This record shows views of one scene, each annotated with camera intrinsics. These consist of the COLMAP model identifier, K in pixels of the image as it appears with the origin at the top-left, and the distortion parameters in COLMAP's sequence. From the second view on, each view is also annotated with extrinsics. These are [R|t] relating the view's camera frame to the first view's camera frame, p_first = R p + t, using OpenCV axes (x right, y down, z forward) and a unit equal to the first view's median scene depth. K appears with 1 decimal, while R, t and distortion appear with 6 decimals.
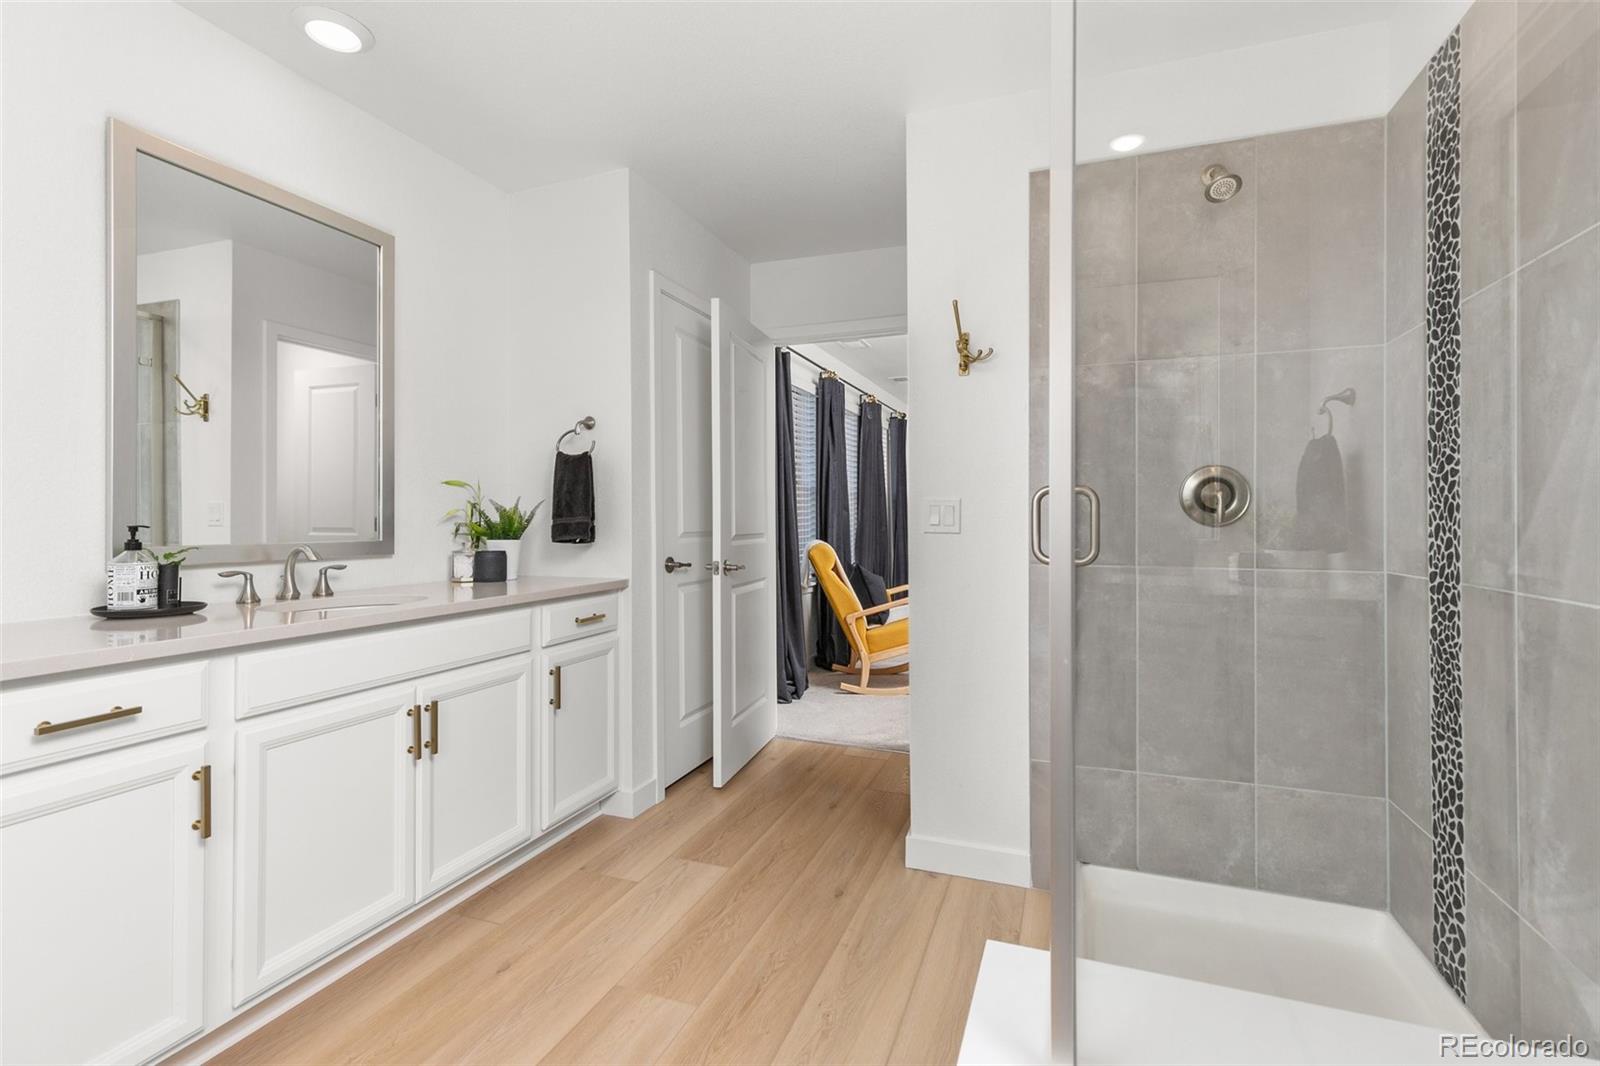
lens RADIAL K [[729.8, 0, 800.8], [0, 729.8, 522.1], [0, 0, 1]] dist [0.001486, 0.000190]
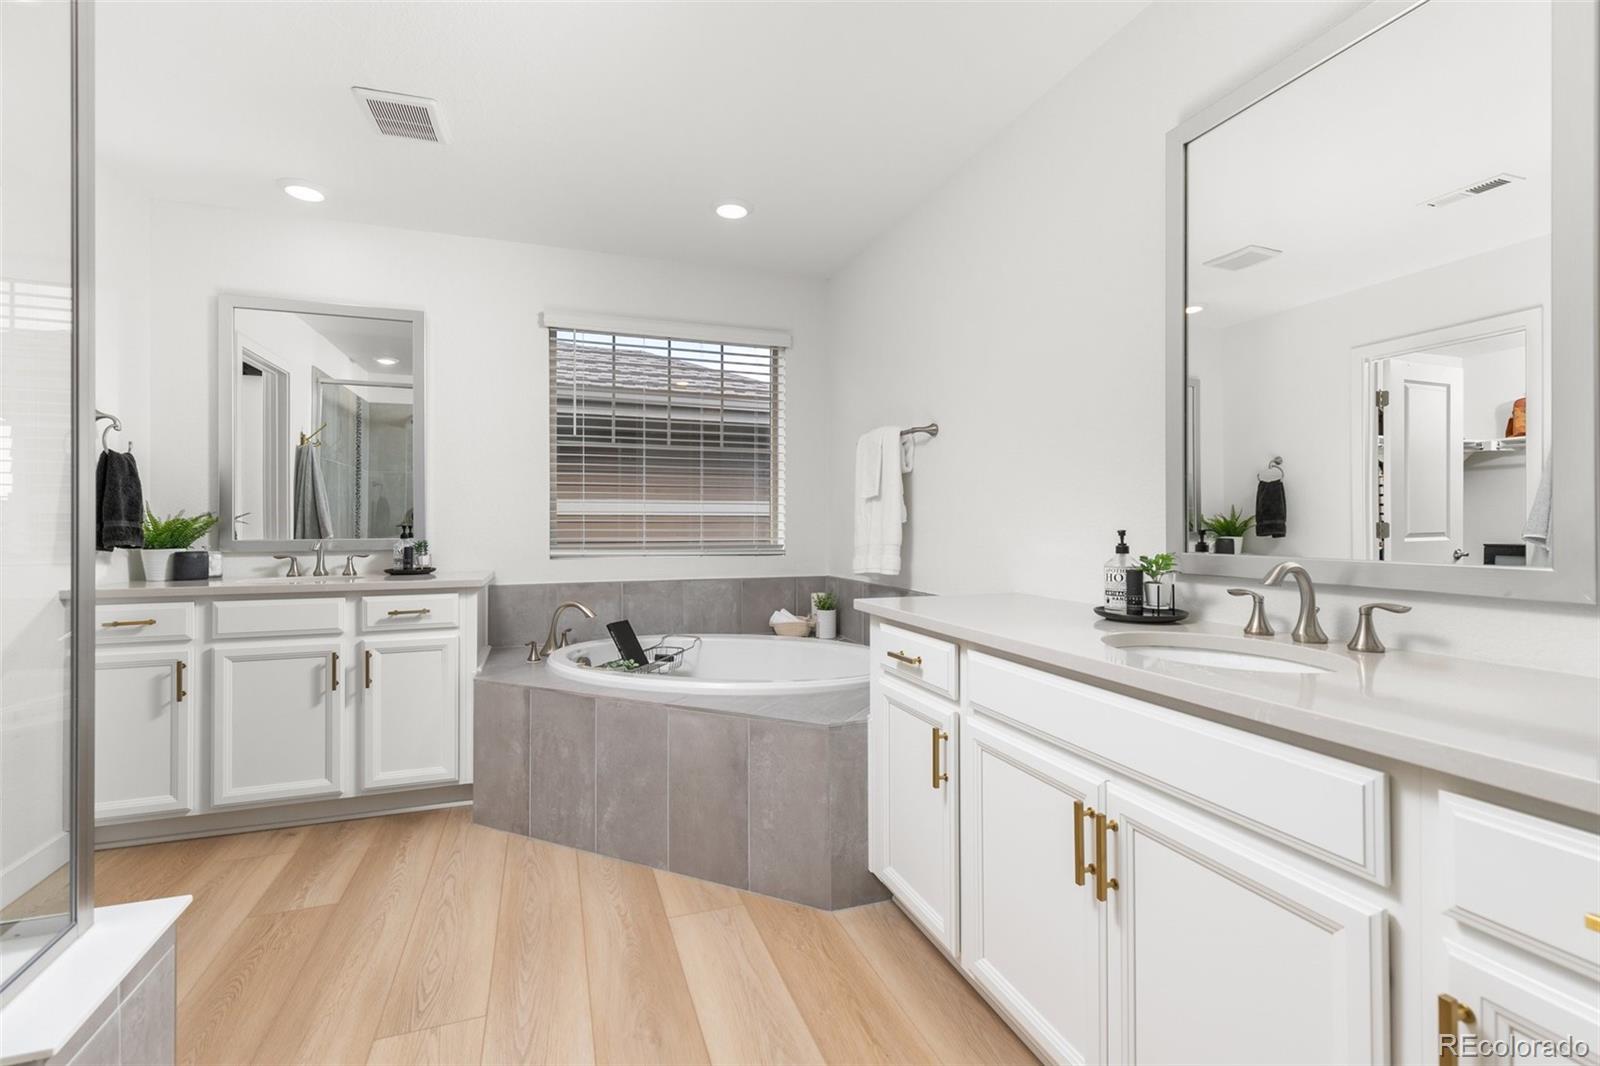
lens RADIAL K [[729.8, 0, 799.5], [0, 729.8, 525.5], [0, 0, 1]] dist [0.001486, 0.000190]
pose [[-0.767662, 0.002863, -0.640848, 0.097762], [-0.001080, 0.999983, 0.005762, -0.006530], [0.640854, 0.005115, -0.767646, 1.325869]]
